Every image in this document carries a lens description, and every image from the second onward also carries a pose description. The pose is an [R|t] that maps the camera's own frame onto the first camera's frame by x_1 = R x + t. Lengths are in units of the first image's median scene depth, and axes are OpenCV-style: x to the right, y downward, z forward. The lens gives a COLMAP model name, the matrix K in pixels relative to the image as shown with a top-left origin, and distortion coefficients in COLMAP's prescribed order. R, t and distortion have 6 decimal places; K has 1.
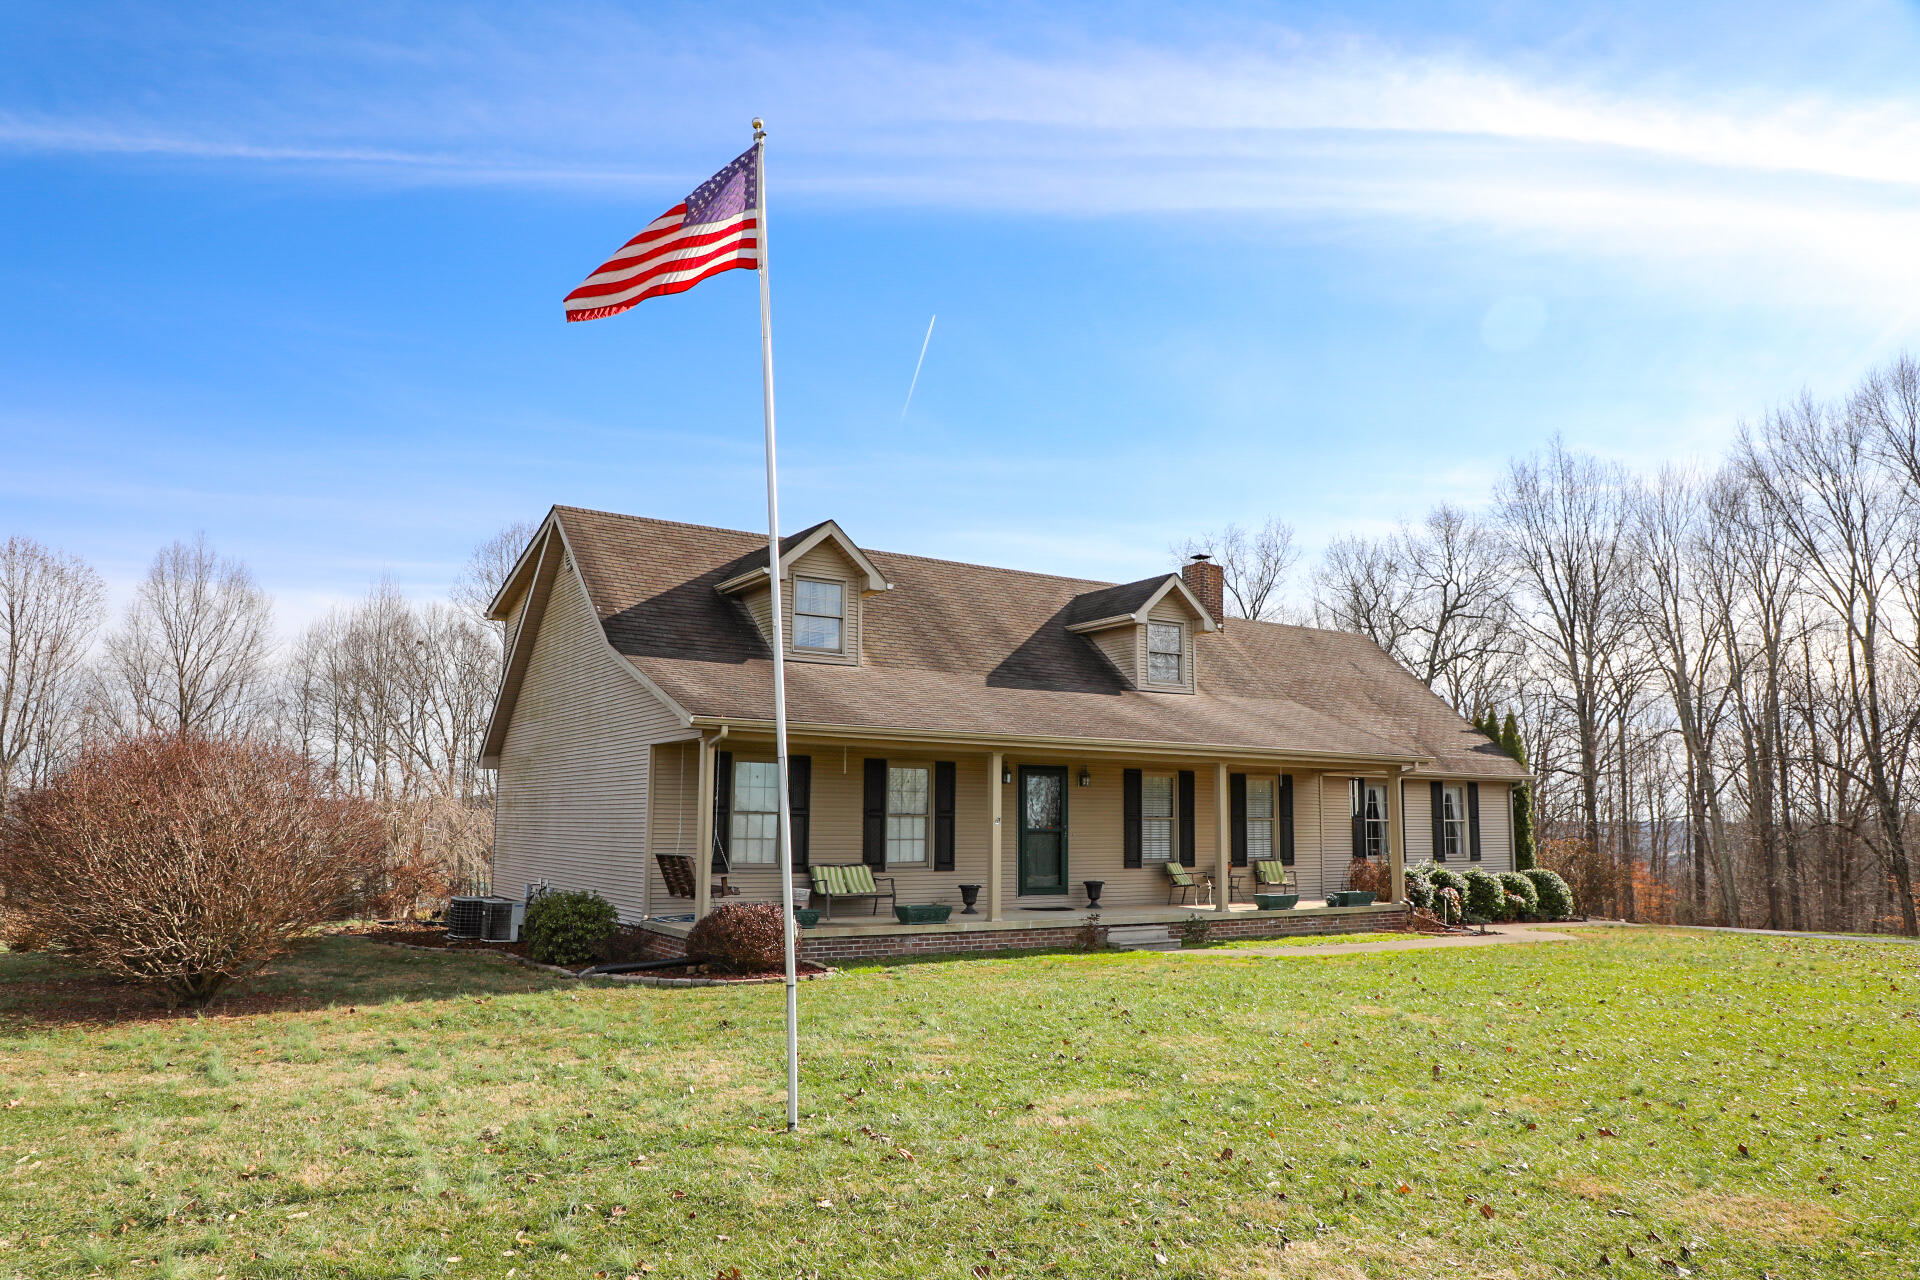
lens RADIAL K [[1304.9, 0, 955.3], [0, 1304.9, 619.1], [0, 0, 1]] dist [-0.056521, 0.001642]
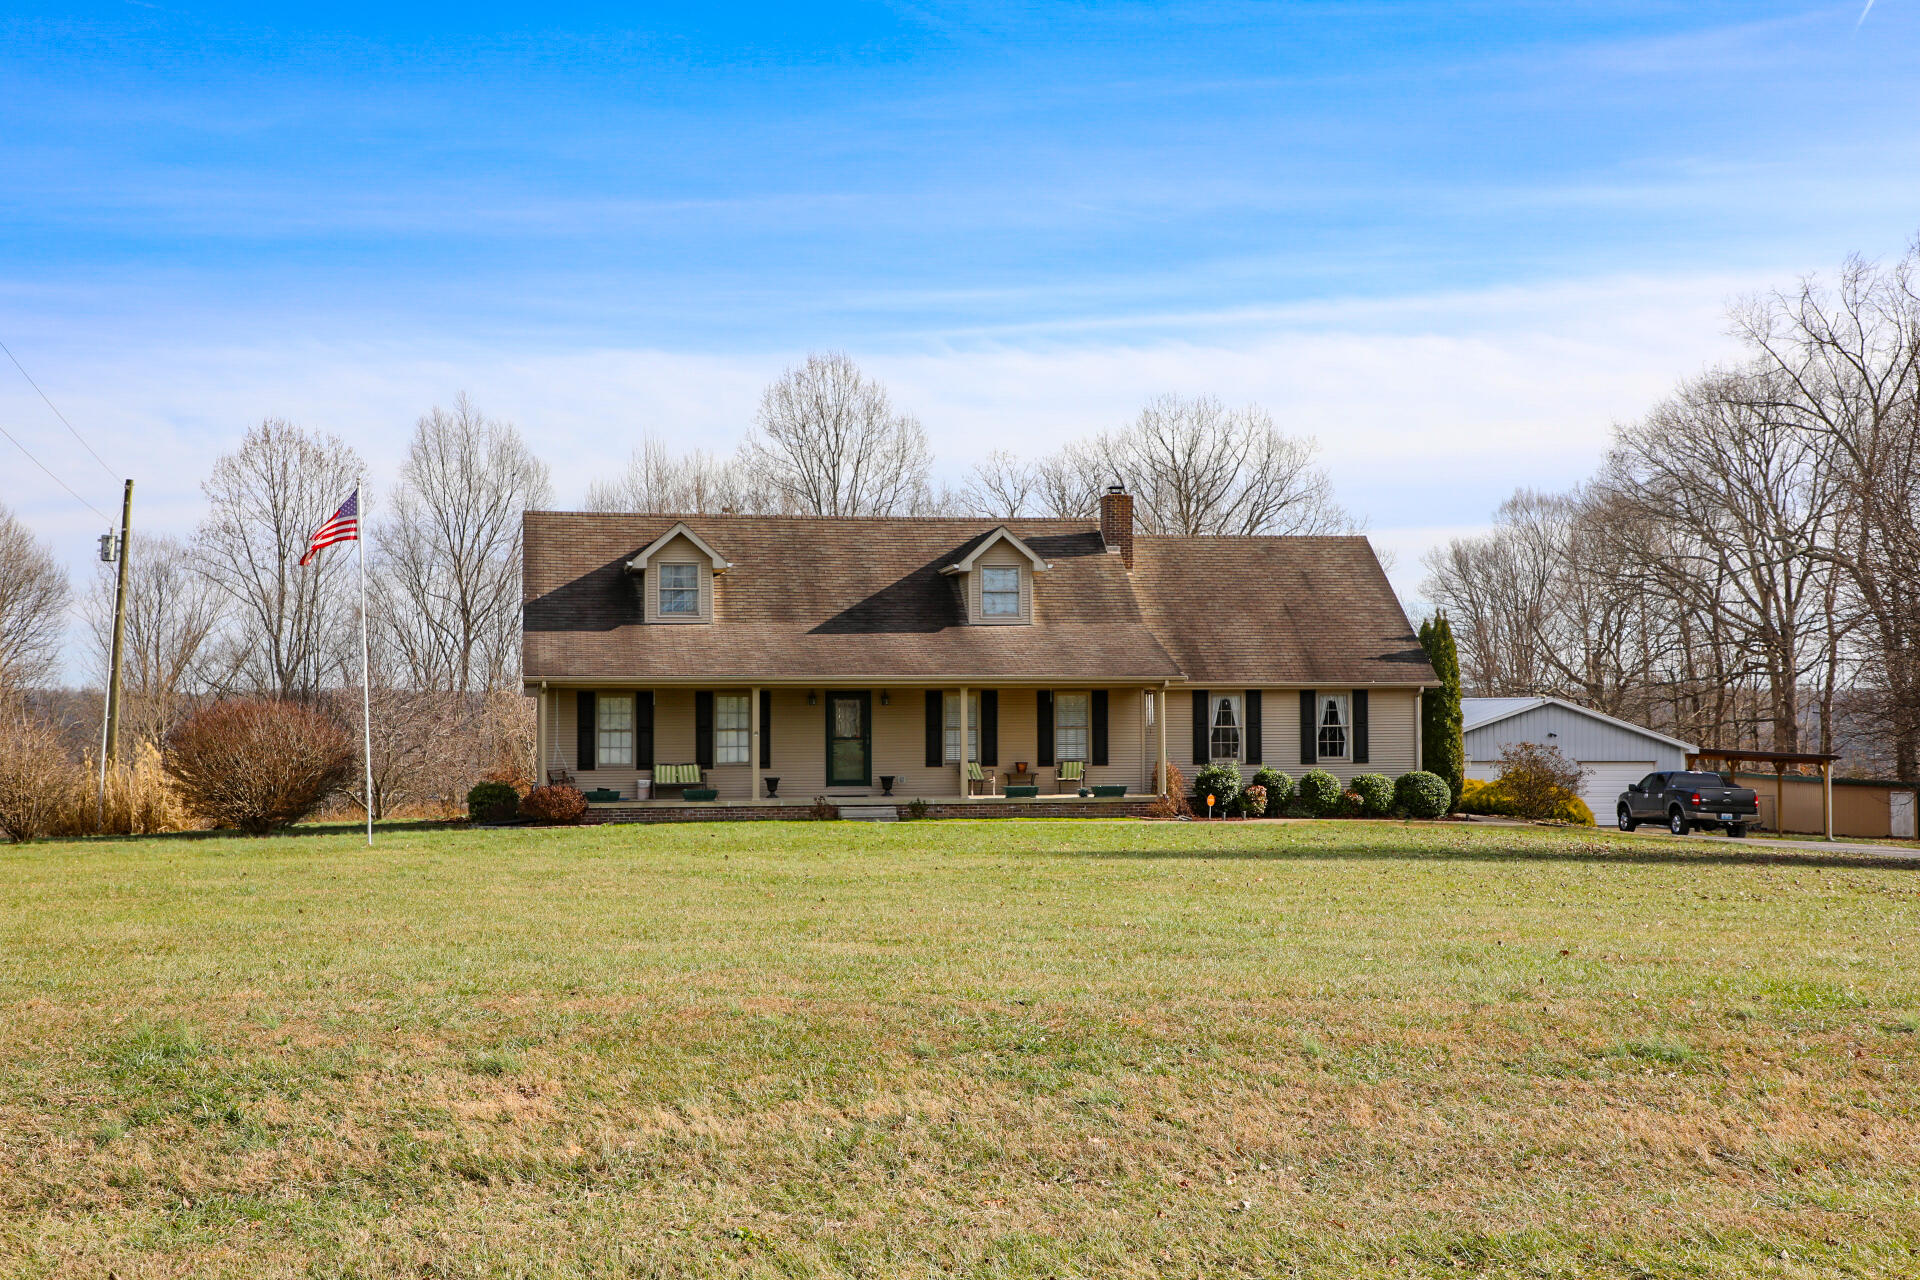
lens RADIAL K [[2321.5, 0, 960.0], [0, 2321.5, 640.0], [0, 0, 1]] dist [0.155261, 0.000546]
pose [[0.923418, -0.025375, -0.382957, 1.097851], [0.072635, 0.991334, 0.109457, -0.194977], [0.376861, -0.128890, 0.917258, -1.153831]]
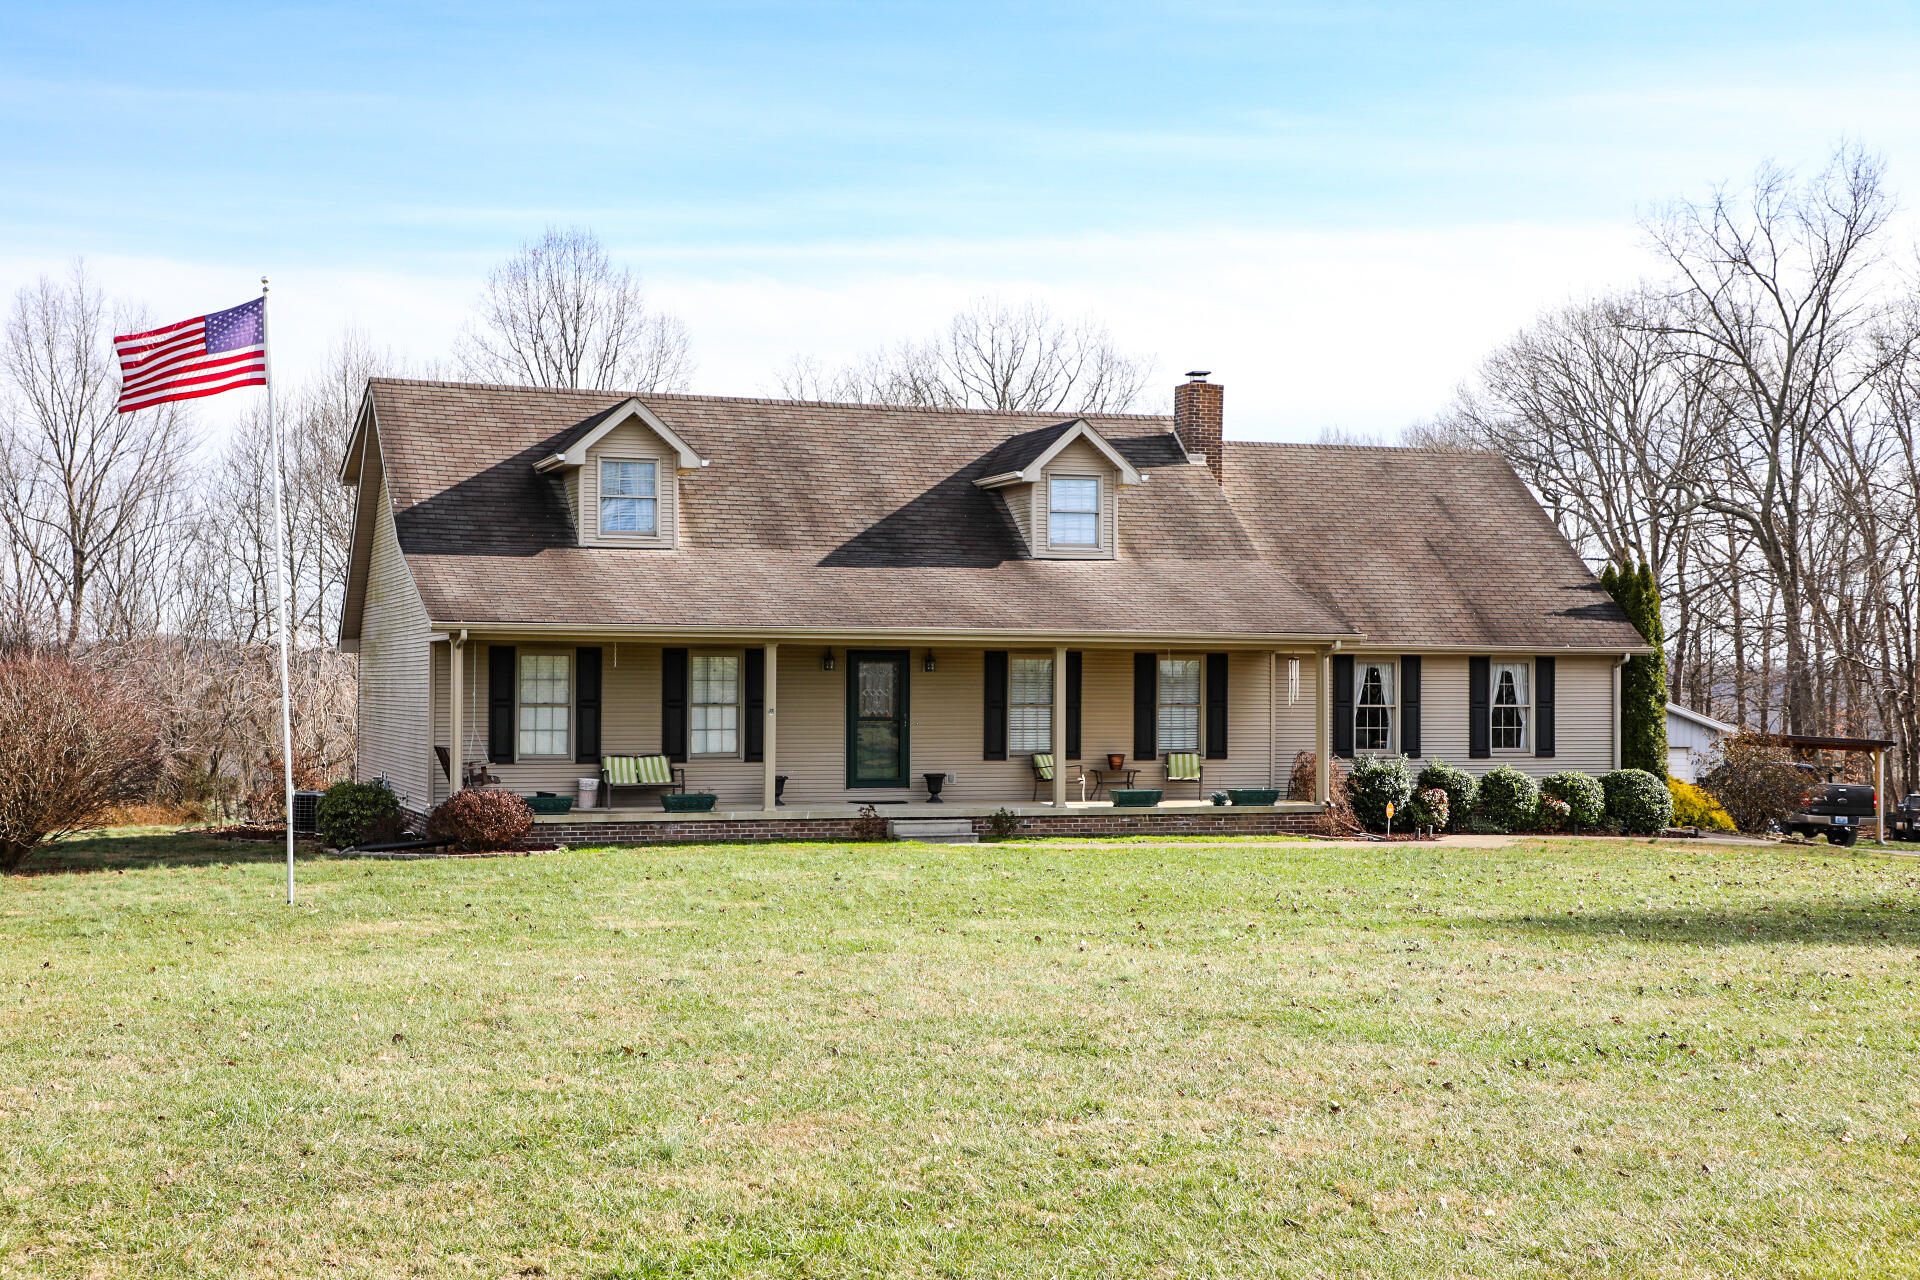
lens RADIAL K [[2497.1, 0, 960.0], [0, 2497.1, 640.0], [0, 0, 1]] dist [0.186479, 0.019285]
pose [[0.974497, -0.006806, -0.224296, 0.525509], [0.038063, 0.990069, 0.135329, -0.134393], [0.221148, -0.140416, 0.965079, -0.707346]]
